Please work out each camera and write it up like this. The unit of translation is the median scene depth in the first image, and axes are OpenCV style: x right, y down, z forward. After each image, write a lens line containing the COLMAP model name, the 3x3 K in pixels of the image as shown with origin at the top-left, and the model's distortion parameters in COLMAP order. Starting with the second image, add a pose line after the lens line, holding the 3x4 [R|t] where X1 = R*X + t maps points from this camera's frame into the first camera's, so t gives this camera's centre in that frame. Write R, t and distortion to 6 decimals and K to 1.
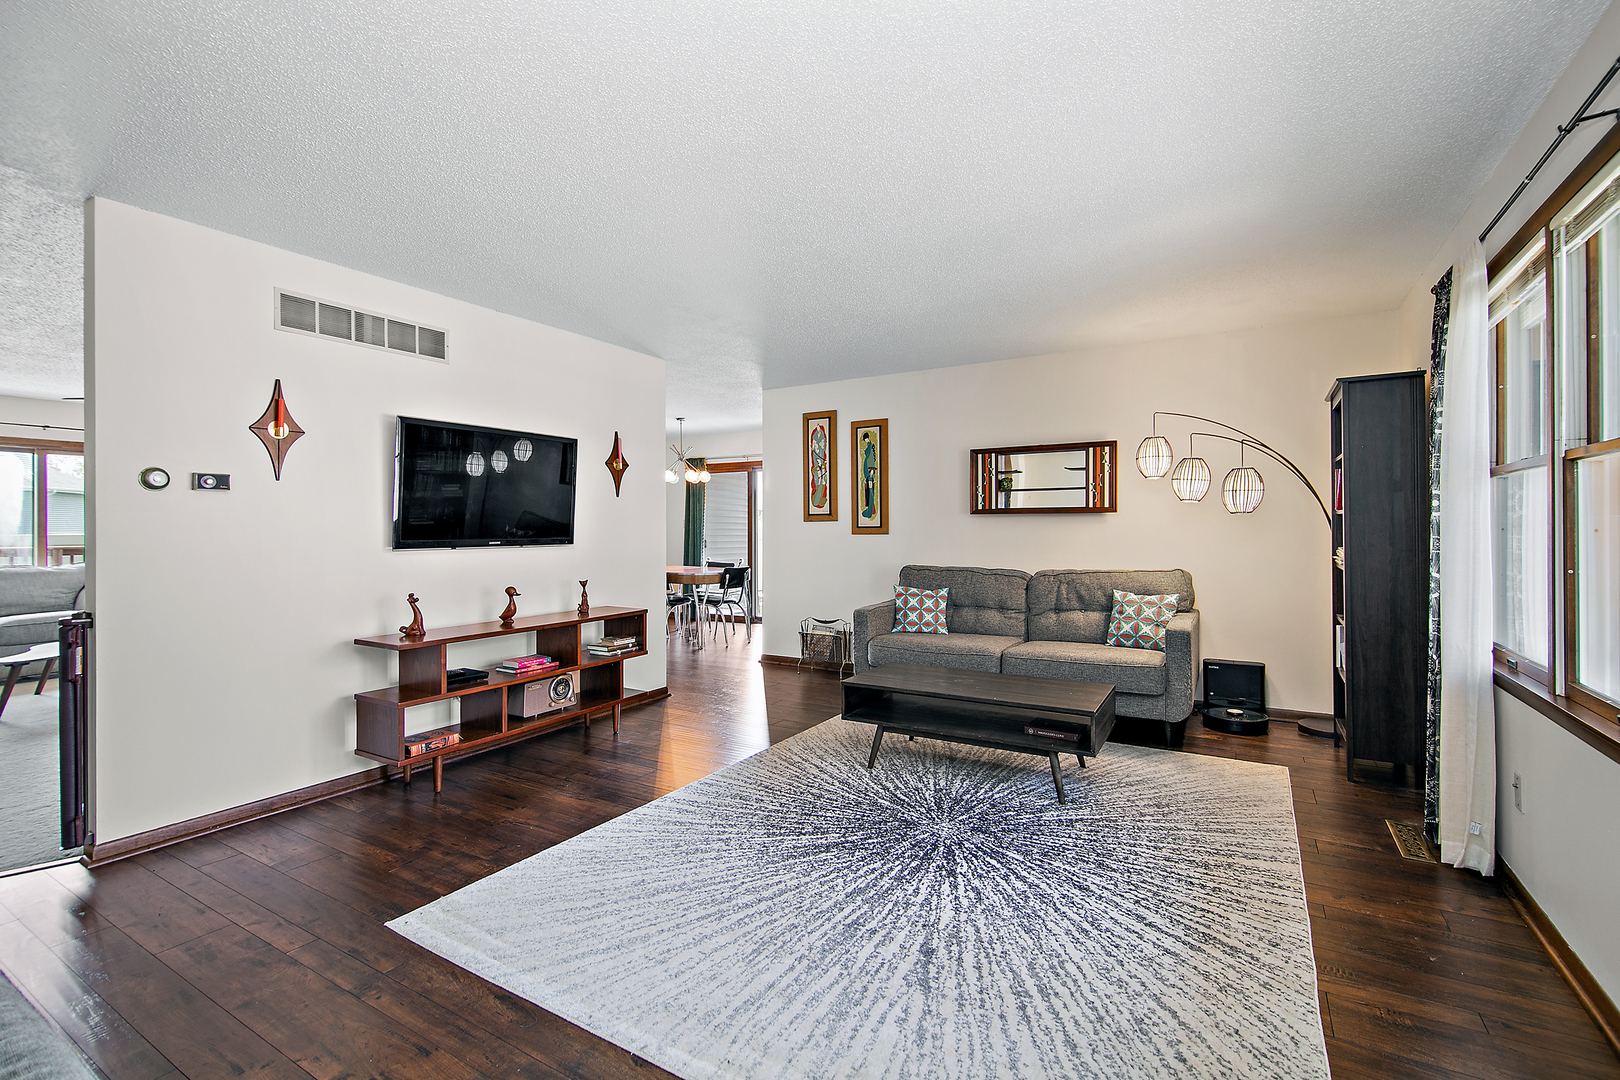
lens RADIAL K [[728.5, 0, 809.9], [0, 728.5, 519.5], [0, 0, 1]] dist [0.019851, -0.013263]
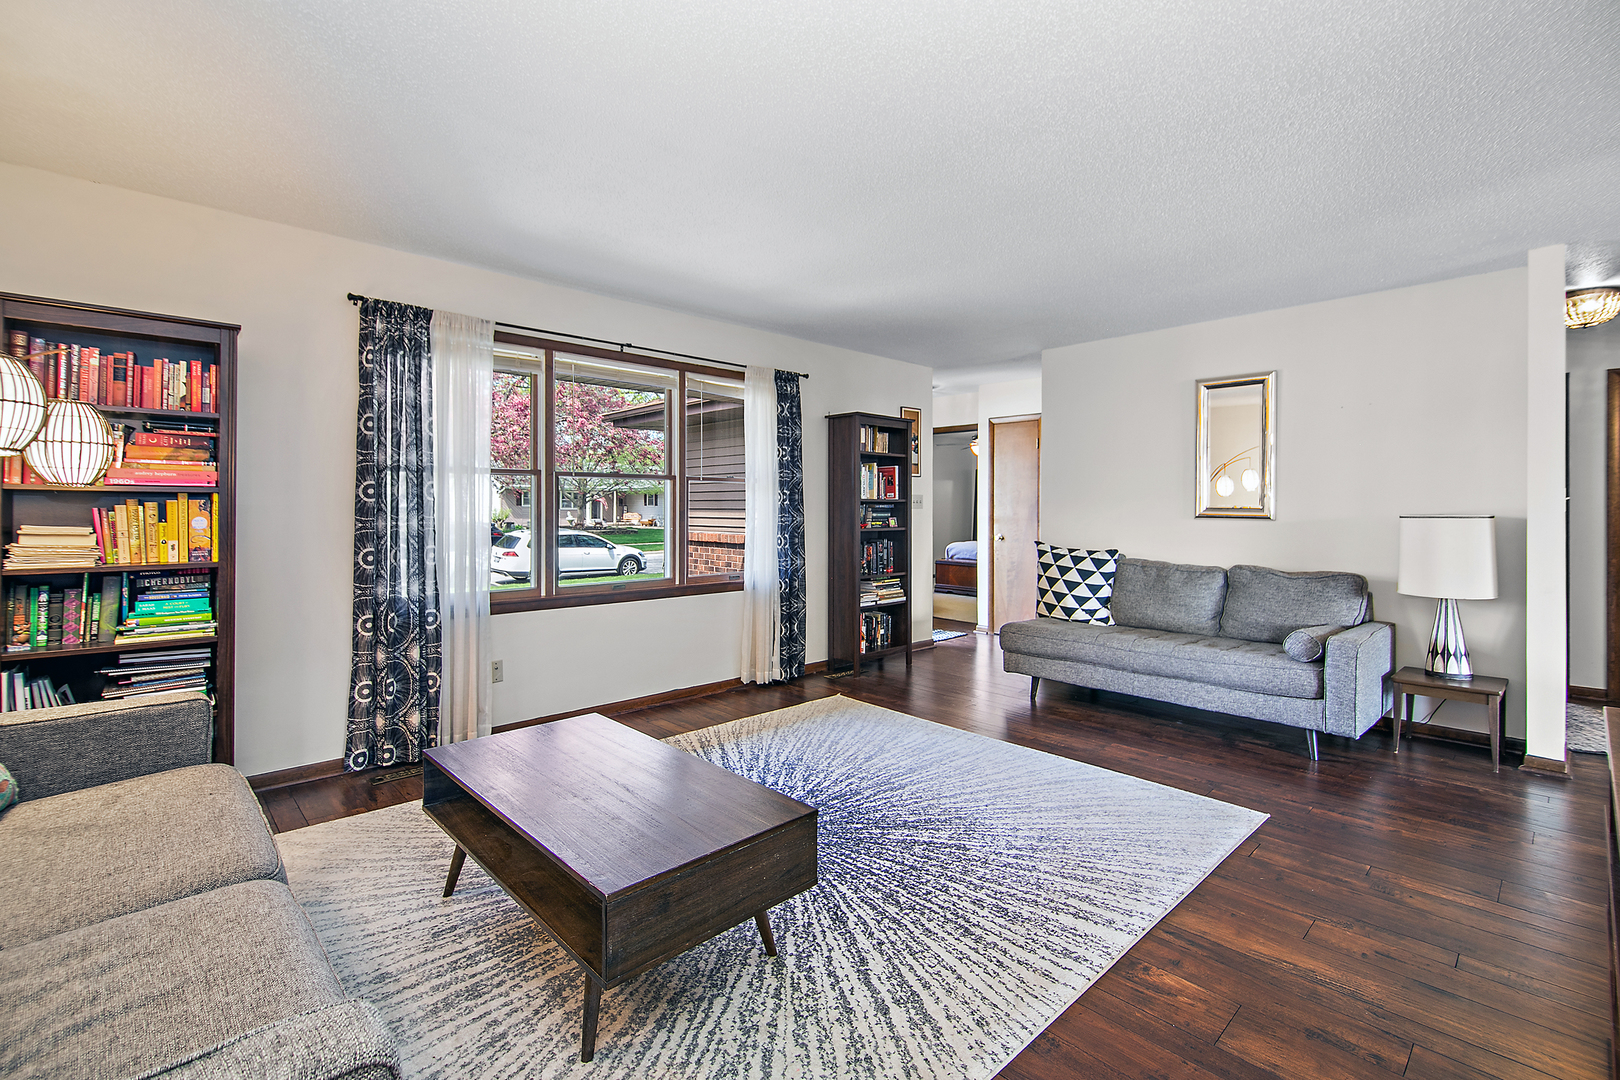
lens RADIAL K [[728.5, 0, 809.9], [0, 728.5, 519.5], [0, 0, 1]] dist [0.019851, -0.013263]
pose [[-0.964253, -0.000448, 0.264983, -0.113232], [0.000366, 0.999995, 0.003022, 0.022403], [-0.264983, 0.003011, -0.964248, 1.941692]]
